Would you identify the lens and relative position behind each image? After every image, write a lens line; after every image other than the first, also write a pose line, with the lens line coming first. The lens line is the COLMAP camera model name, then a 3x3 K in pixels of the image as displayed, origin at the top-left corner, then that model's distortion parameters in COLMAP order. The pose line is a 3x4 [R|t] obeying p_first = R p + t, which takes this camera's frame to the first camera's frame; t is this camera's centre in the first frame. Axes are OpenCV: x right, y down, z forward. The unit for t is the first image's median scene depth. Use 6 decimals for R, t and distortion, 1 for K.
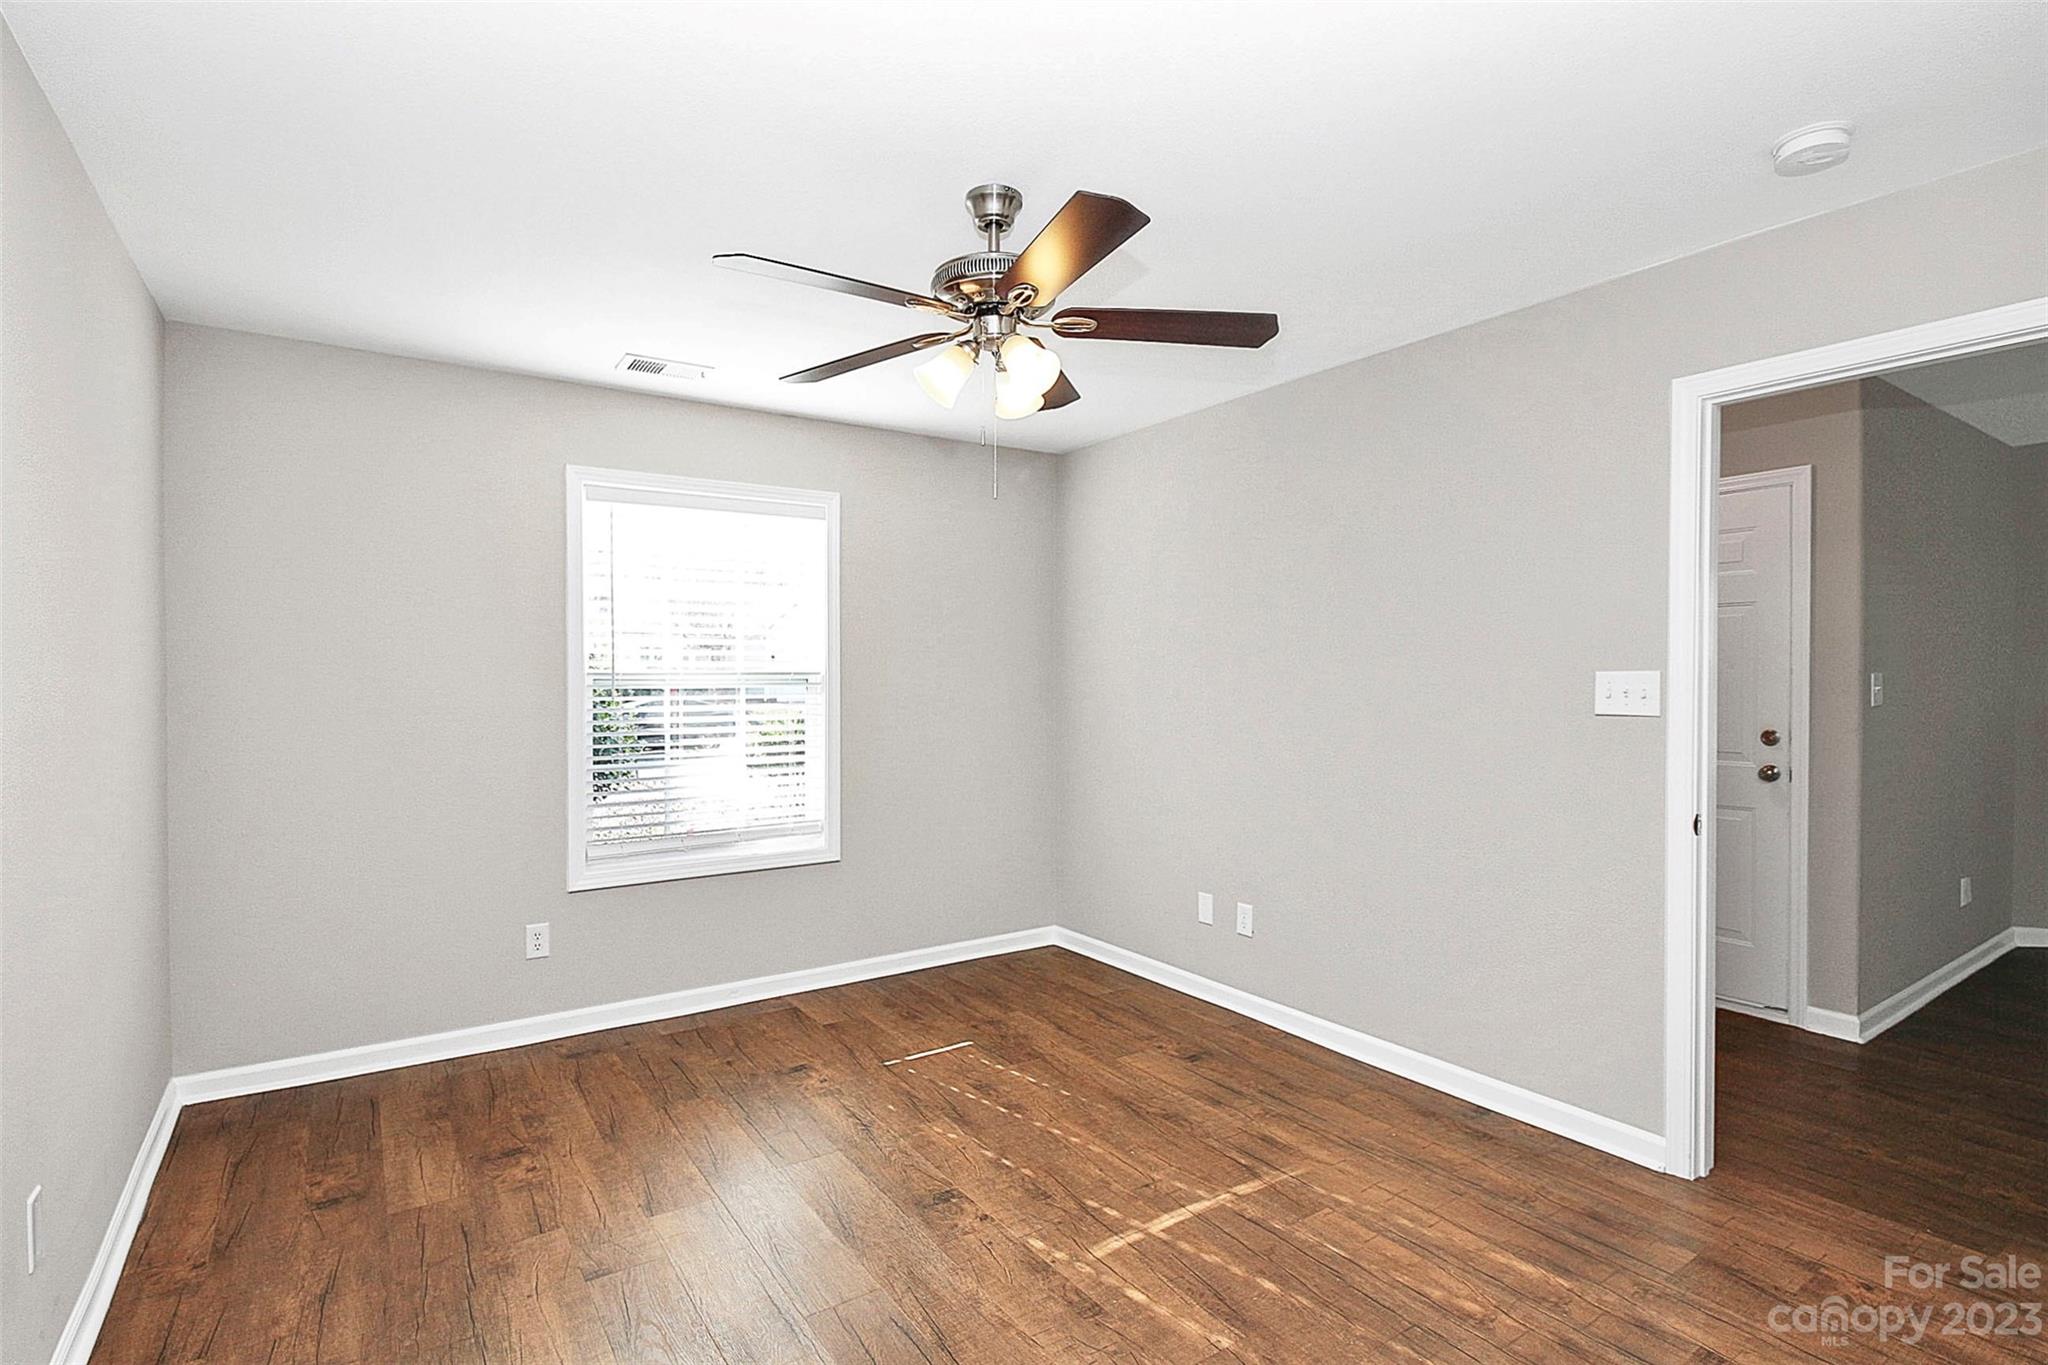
lens RADIAL K [[998.1, 0, 1012.6], [0, 998.1, 675.0], [0, 0, 1]] dist [-0.000586, -0.000233]
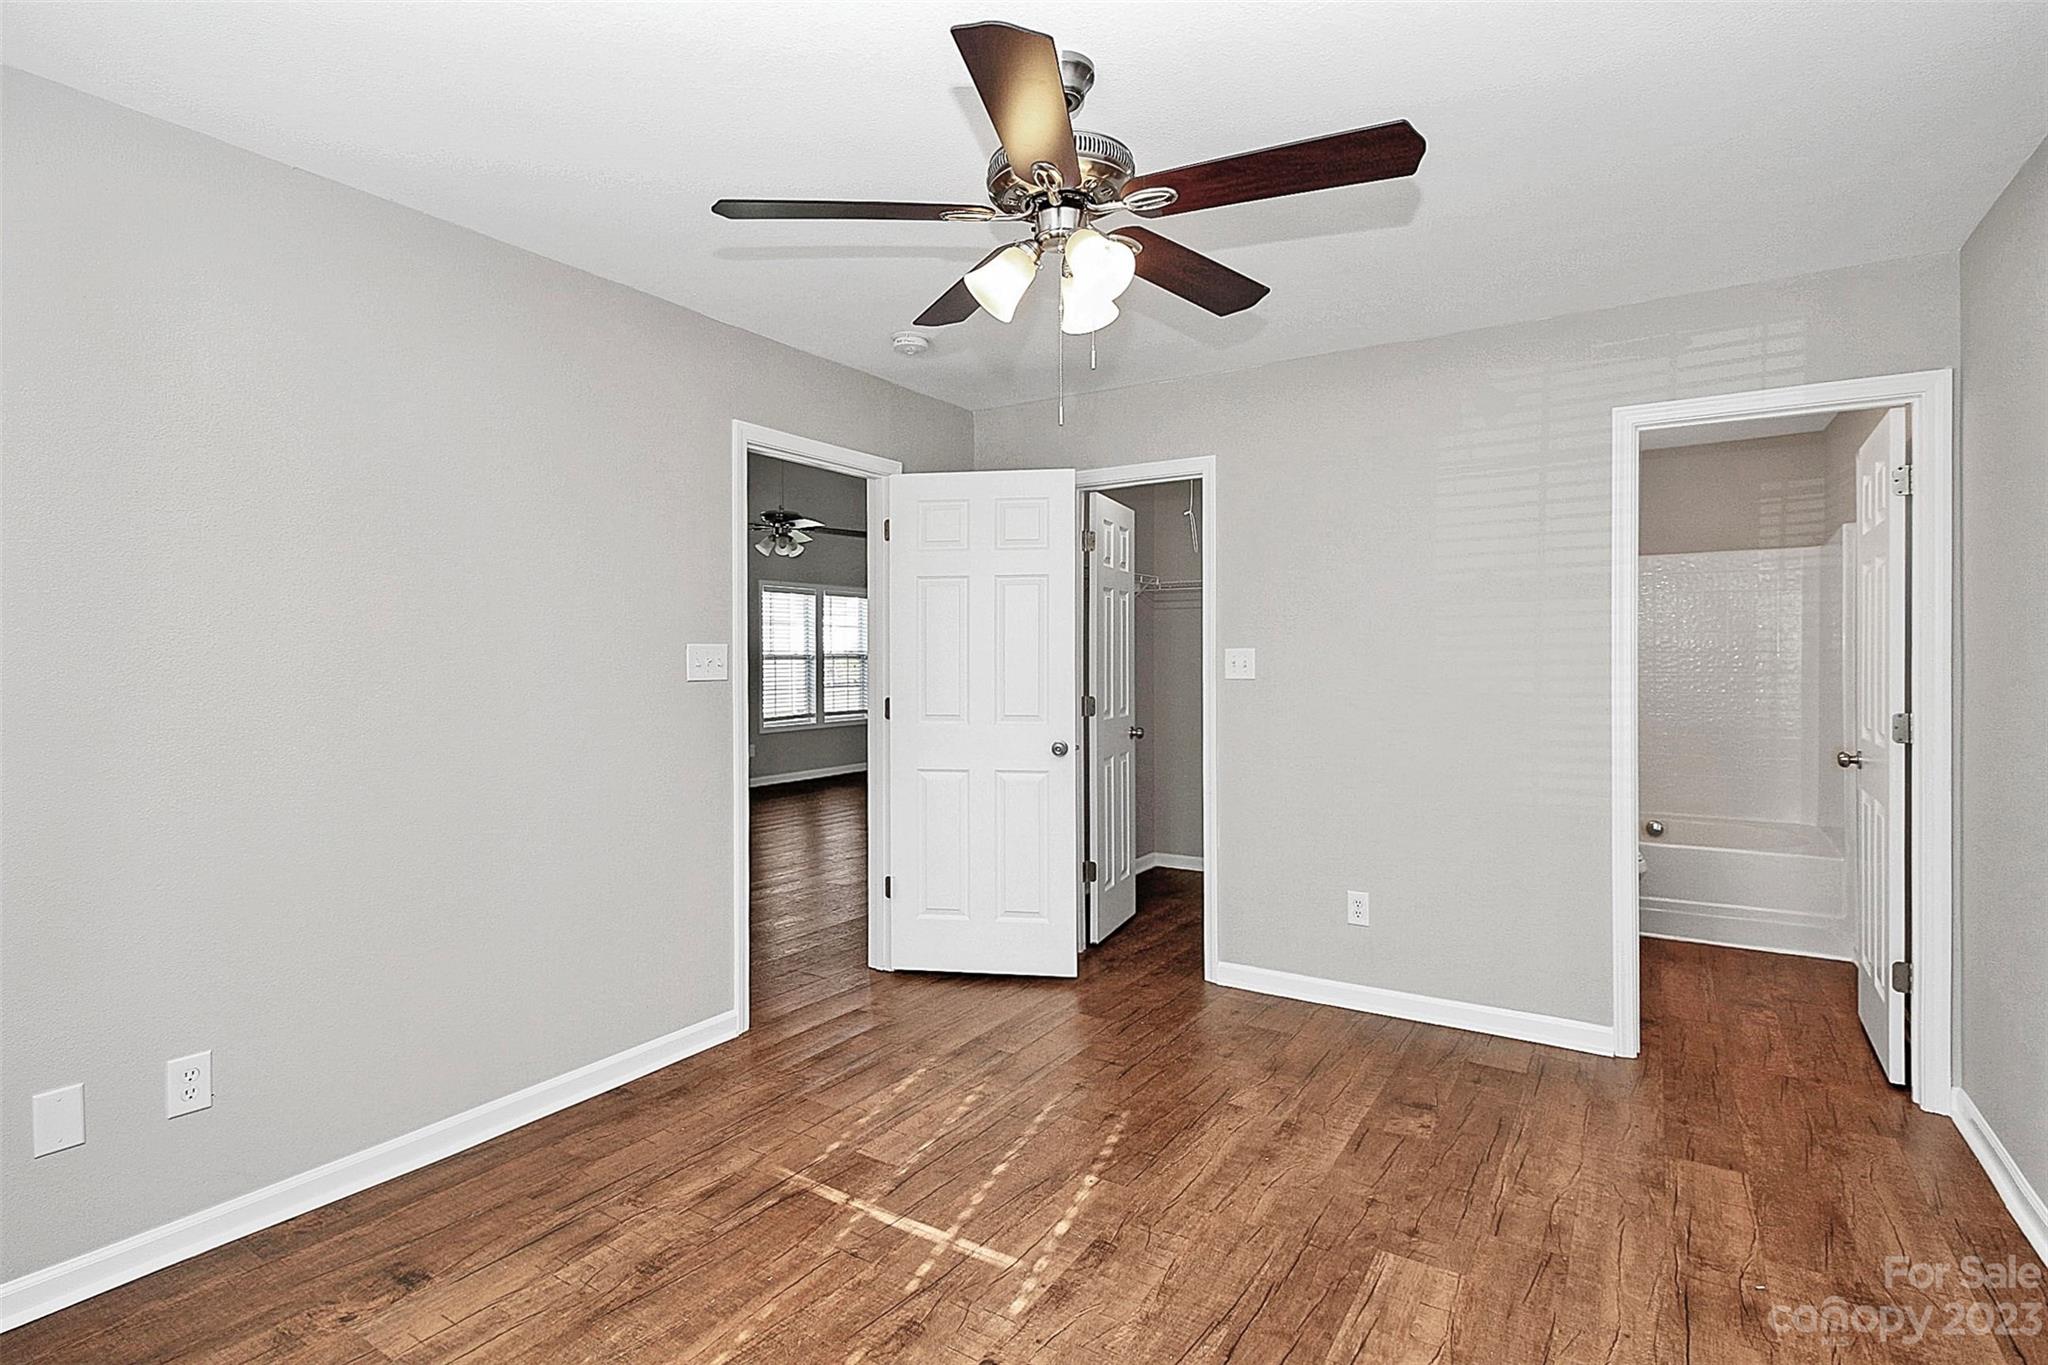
lens RADIAL K [[998.1, 0, 1012.6], [0, 998.1, 675.0], [0, 0, 1]] dist [-0.000586, -0.000233]
pose [[-0.398772, -0.007648, 0.917018, -0.700474], [0.001009, 0.999961, 0.008778, 0.025713], [-0.917050, 0.004426, -0.398749, 1.257712]]
